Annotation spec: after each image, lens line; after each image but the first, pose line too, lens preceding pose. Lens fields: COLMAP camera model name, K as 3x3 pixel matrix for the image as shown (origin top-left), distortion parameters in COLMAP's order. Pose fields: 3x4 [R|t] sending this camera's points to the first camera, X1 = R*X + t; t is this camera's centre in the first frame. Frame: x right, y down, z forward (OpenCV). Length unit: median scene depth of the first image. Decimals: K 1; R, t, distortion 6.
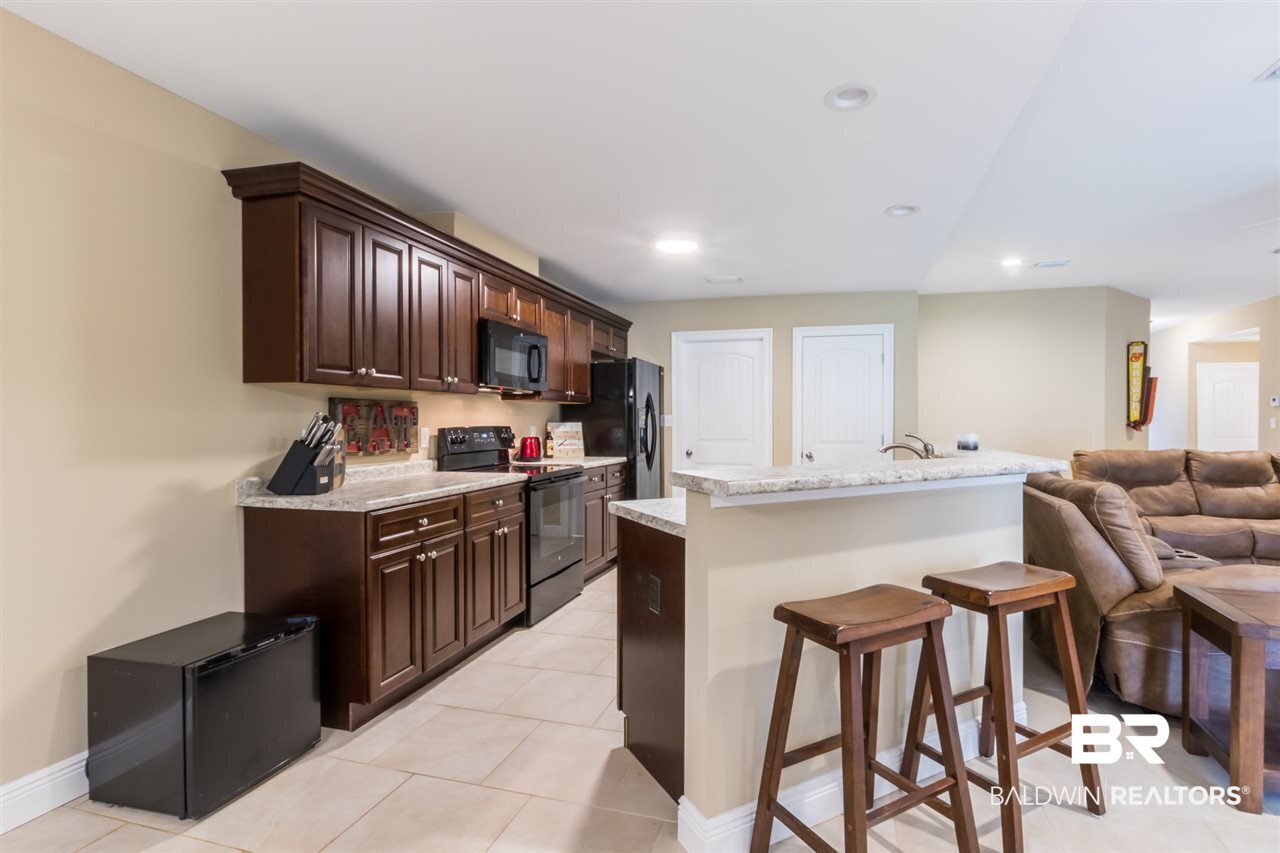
lens RADIAL K [[602.3, 0, 667.8], [0, 602.3, 428.1], [0, 0, 1]] dist [0.001223, -0.000994]
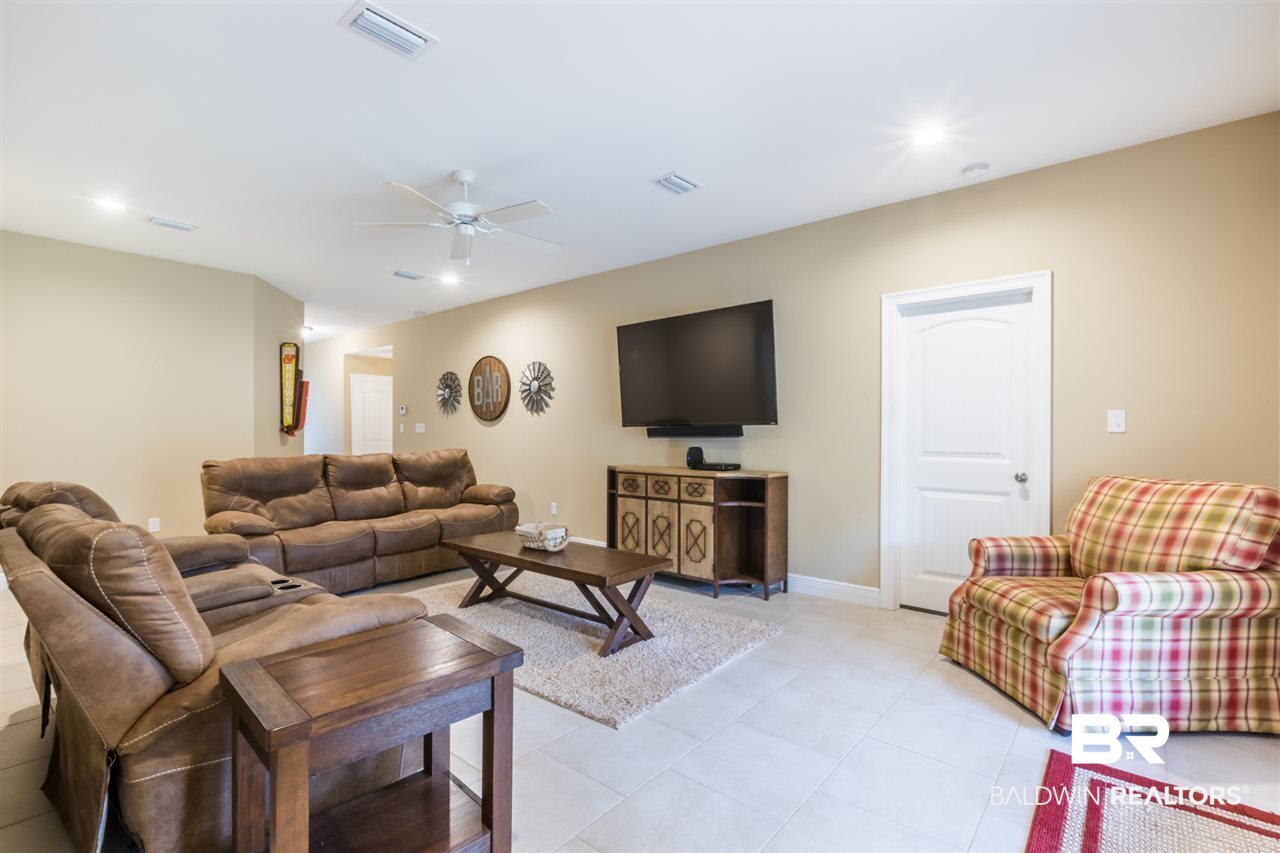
lens RADIAL K [[593.3, 0, 636.2], [0, 593.3, 428.5], [0, 0, 1]] dist [0.008528, -0.000042]
pose [[0.416618, 0.000479, 0.909082, 0.200409], [0.008414, 0.999955, -0.004383, 0.001967], [-0.909043, 0.009475, 0.416595, 0.142130]]
